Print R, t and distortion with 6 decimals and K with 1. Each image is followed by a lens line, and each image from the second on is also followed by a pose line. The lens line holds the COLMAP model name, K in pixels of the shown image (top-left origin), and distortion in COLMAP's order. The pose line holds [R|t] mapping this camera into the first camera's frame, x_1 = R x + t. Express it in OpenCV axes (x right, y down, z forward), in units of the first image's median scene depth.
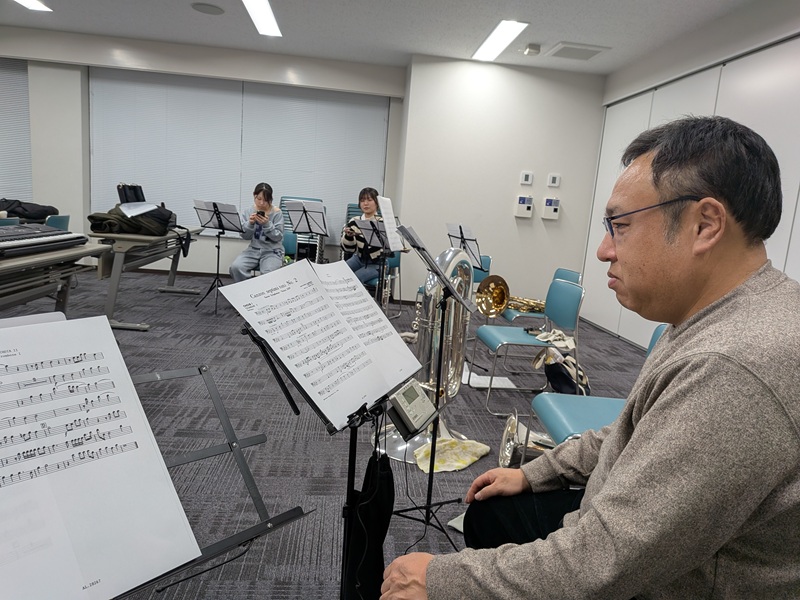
lens RADIAL K [[585.1, 0, 400.0], [0, 585.1, 300.0], [0, 0, 1]] dist [-0.052792, 0.000900]
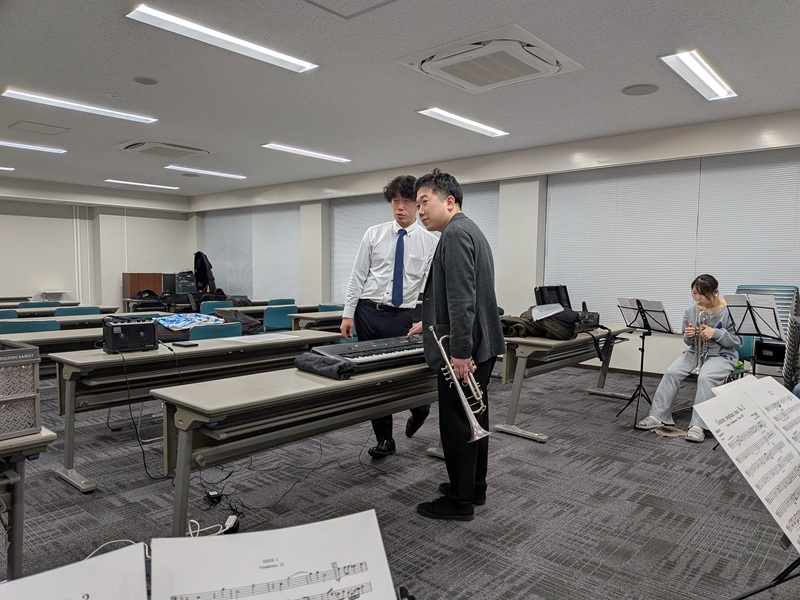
lens RADIAL K [[557.7, 0, 400.0], [0, 557.7, 300.0], [0, 0, 1]] dist [0.007454, 0.001120]
pose [[0.676905, -0.045649, -0.734653, 0.066267], [-0.062055, 0.990983, -0.118753, -0.046689], [0.733450, 0.125973, 0.667969, 0.177301]]
